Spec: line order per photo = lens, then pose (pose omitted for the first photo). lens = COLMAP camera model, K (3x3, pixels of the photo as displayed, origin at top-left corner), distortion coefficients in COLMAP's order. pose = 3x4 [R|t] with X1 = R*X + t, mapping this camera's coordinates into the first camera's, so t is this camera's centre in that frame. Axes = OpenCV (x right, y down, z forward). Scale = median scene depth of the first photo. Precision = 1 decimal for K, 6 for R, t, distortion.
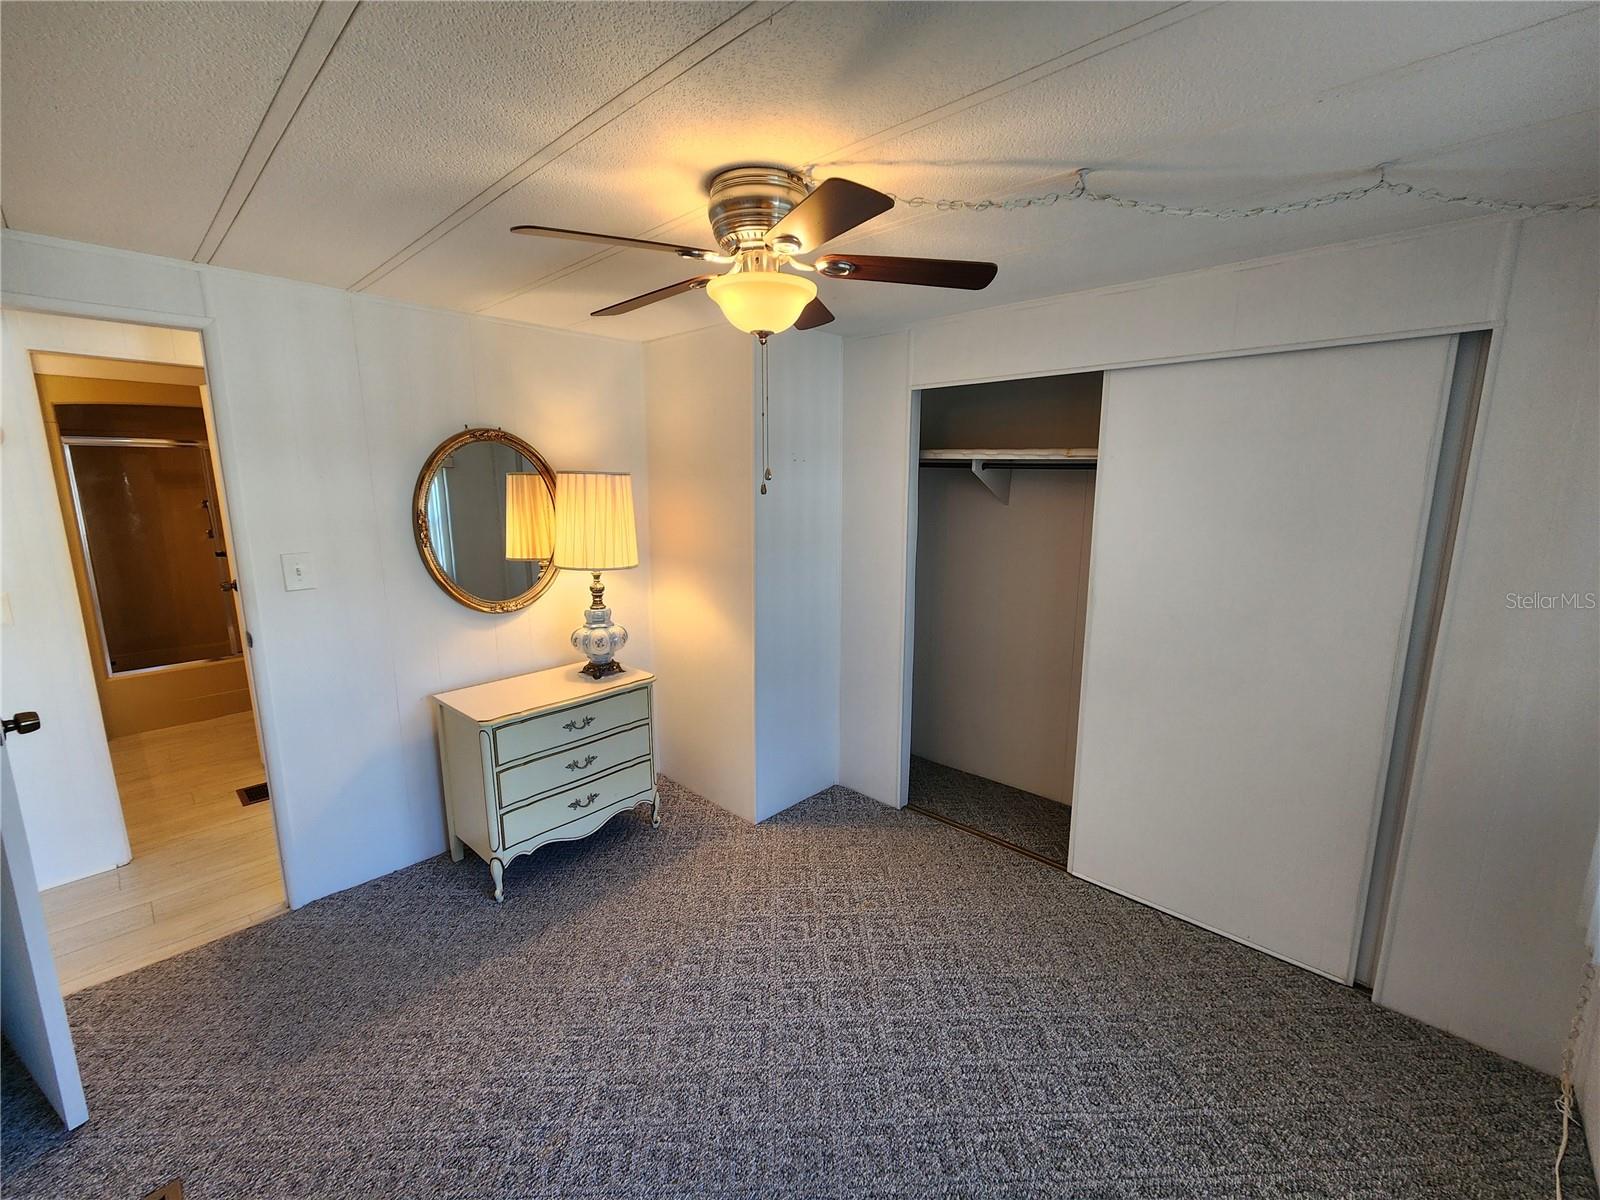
lens RADIAL K [[657.8, 0, 806.3], [0, 657.8, 598.7], [0, 0, 1]] dist [-0.001414, 0.001351]
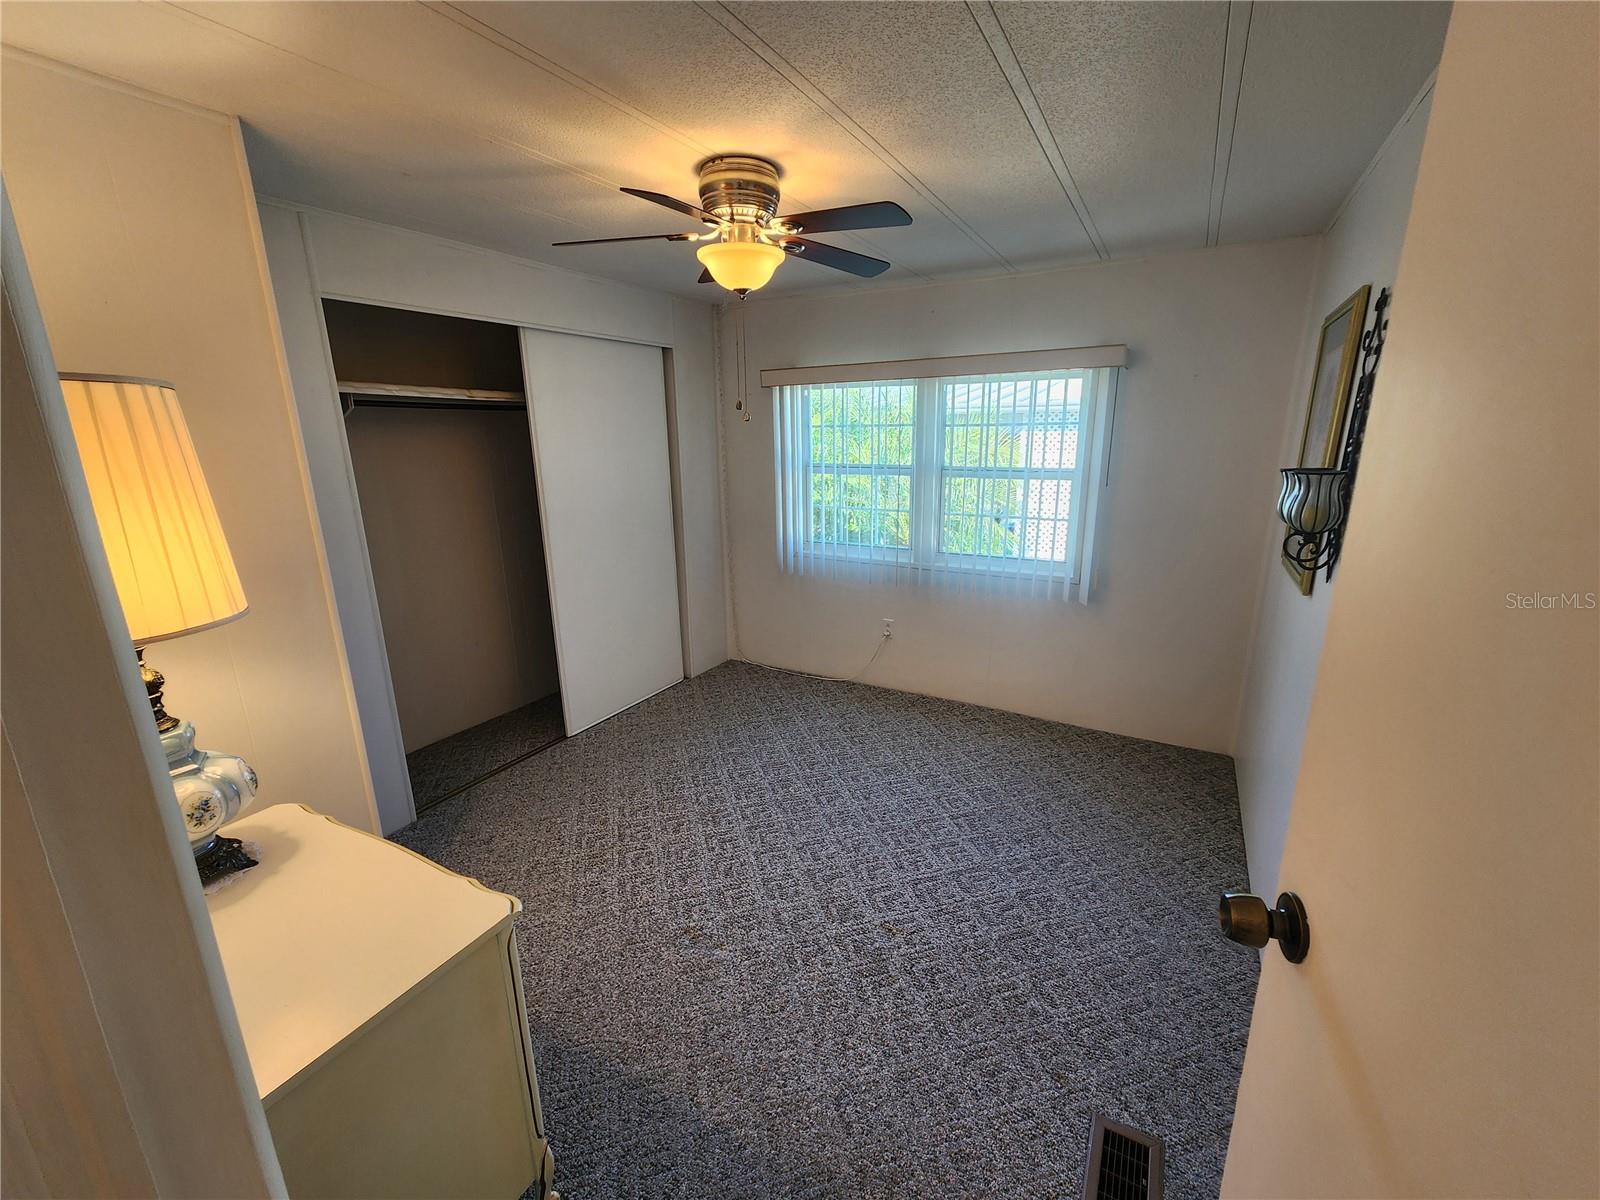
lens RADIAL K [[657.8, 0, 806.3], [0, 657.8, 598.7], [0, 0, 1]] dist [-0.001414, 0.001351]
pose [[-0.227324, -0.246755, 0.942038, -1.108734], [0.191018, 0.937273, 0.291601, -0.149304], [-0.954901, 0.246234, -0.165931, 0.959727]]
